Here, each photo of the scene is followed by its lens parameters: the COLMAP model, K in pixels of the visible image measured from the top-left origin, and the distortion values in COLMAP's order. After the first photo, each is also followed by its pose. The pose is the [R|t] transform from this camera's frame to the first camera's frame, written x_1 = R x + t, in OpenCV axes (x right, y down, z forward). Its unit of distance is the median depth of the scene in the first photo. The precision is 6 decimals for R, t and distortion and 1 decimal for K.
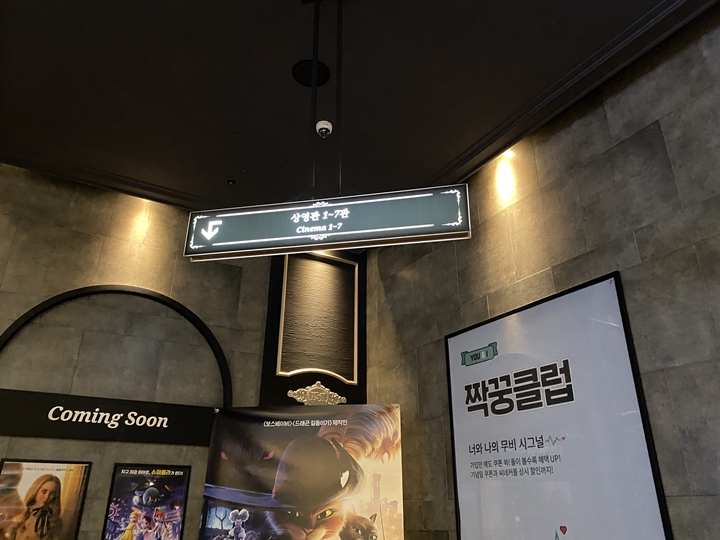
lens RADIAL K [[551.0, 0, 360.0], [0, 551.0, 270.0], [0, 0, 1]] dist [0.033511, -0.000829]
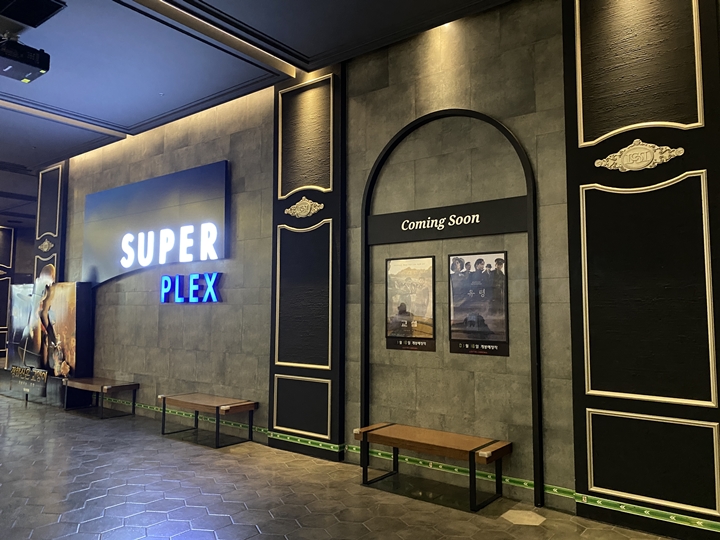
lens RADIAL K [[551.0, 0, 360.0], [0, 551.0, 270.0], [0, 0, 1]] dist [0.033511, -0.000829]
pose [[0.372883, -0.051411, -0.926453, 0.652178], [0.395498, 0.912027, 0.108572, 0.156698], [0.839369, -0.406895, 0.360412, 0.346775]]
